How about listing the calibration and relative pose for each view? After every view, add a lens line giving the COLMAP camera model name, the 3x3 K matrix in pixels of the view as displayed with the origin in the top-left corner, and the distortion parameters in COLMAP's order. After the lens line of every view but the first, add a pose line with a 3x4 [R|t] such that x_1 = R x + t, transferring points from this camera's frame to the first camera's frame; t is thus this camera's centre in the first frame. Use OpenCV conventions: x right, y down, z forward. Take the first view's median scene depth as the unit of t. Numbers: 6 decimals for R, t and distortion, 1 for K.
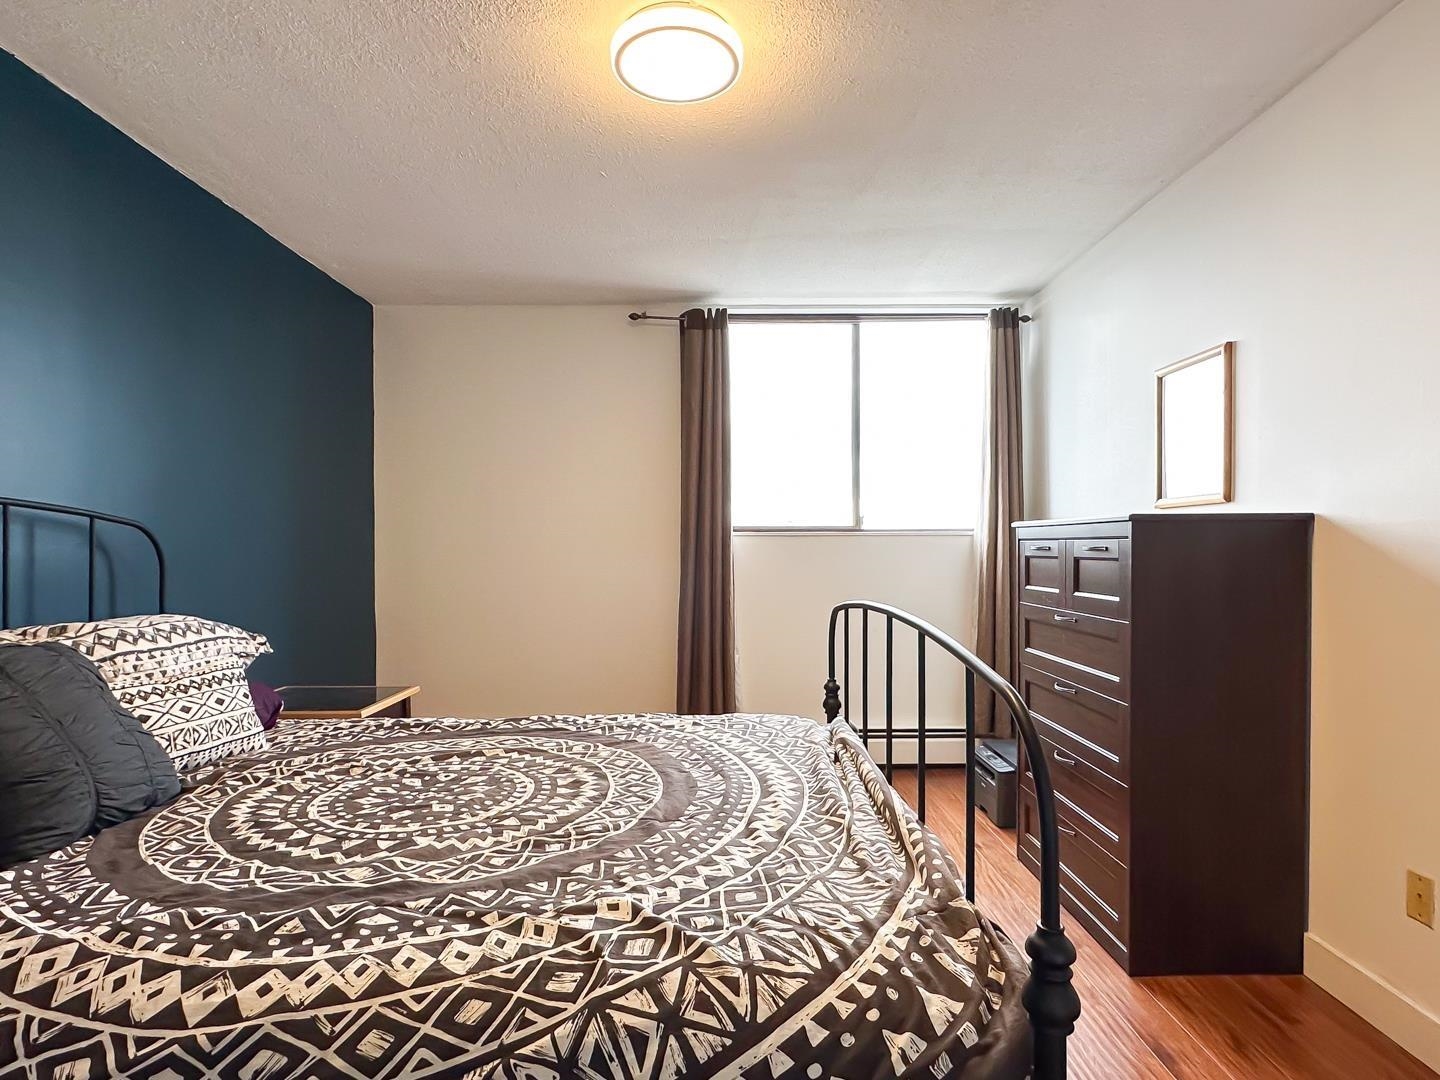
lens RADIAL K [[777.2, 0, 721.8], [0, 777.2, 544.4], [0, 0, 1]] dist [-0.003513, 0.001141]
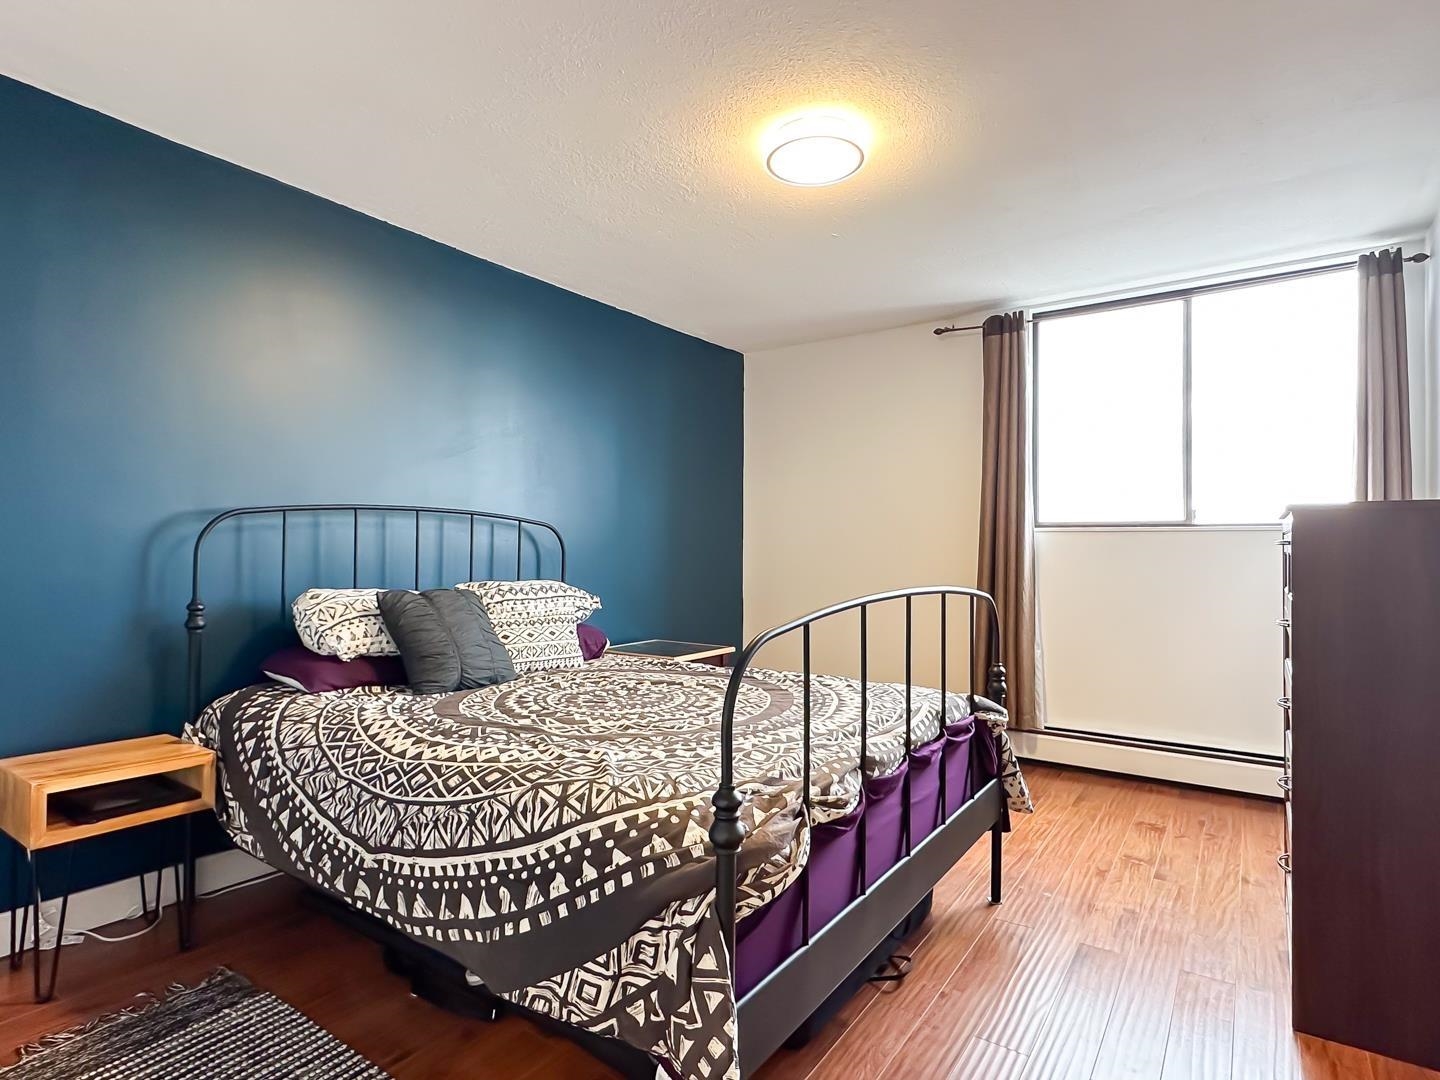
lens RADIAL K [[777.2, 0, 738.6], [0, 777.2, 533.6], [0, 0, 1]] dist [-0.003513, 0.001141]
pose [[0.814571, -0.002782, -0.580057, 0.660550], [-0.004995, 0.999918, -0.011809, 0.011660], [0.580042, 0.012517, 0.814490, -0.110116]]
